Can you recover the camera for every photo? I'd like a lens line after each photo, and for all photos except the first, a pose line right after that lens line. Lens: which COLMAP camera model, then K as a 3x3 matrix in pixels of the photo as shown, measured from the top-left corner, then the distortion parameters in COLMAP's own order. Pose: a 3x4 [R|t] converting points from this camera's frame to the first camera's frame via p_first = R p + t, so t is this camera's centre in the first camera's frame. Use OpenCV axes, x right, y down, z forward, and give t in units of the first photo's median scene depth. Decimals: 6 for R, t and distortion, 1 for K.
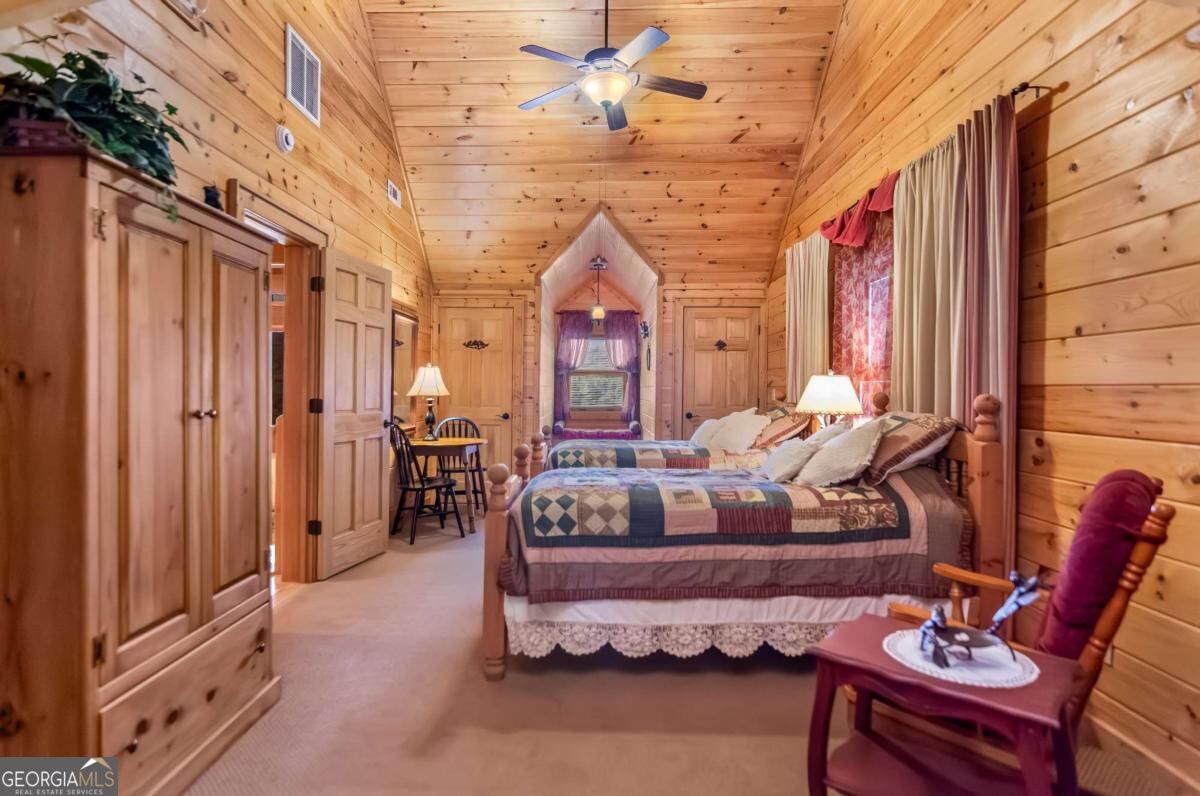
lens RADIAL K [[640.6, 0, 594.5], [0, 640.6, 388.4], [0, 0, 1]] dist [0.000059, 0.000918]
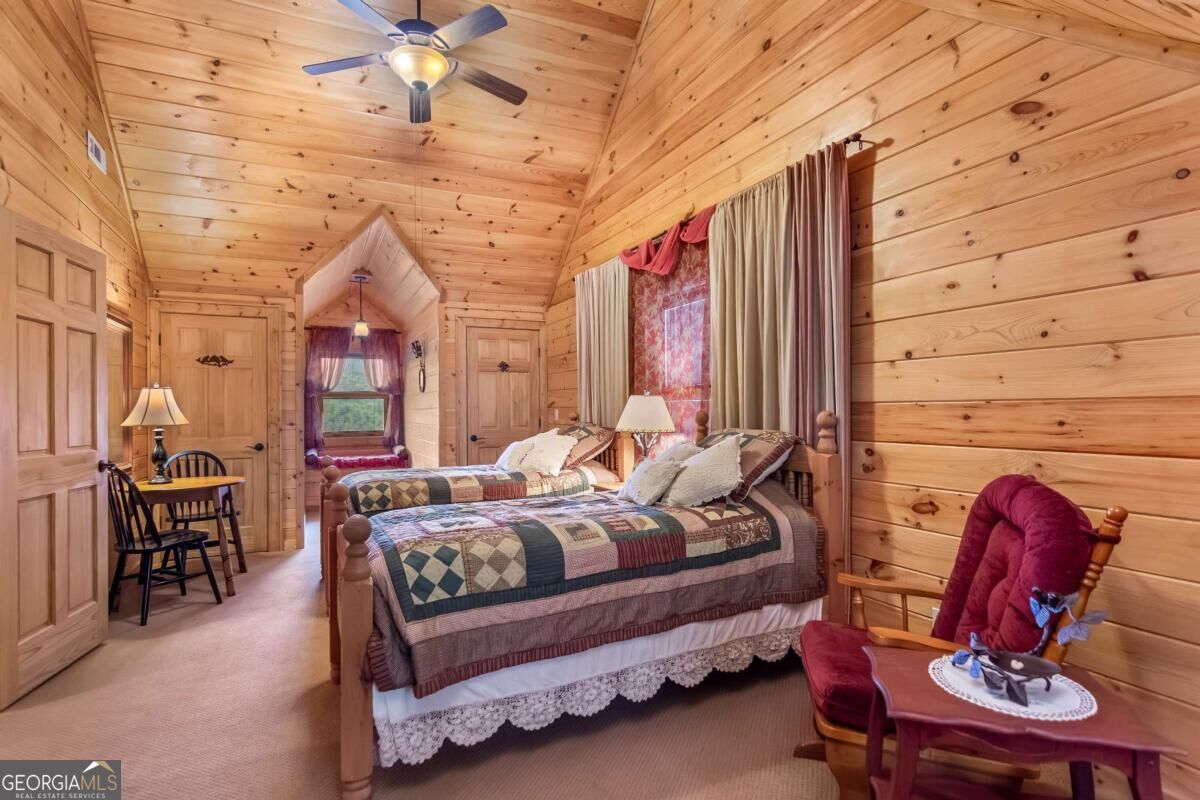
lens RADIAL K [[595.3, 0, 602.5], [0, 595.3, 411.2], [0, 0, 1]] dist [-0.003671, 0.004486]
pose [[0.896688, -0.017079, 0.442334, -0.129555], [0.015970, 0.999853, 0.006232, -0.001969], [-0.442376, 0.001476, 0.896829, 0.167796]]
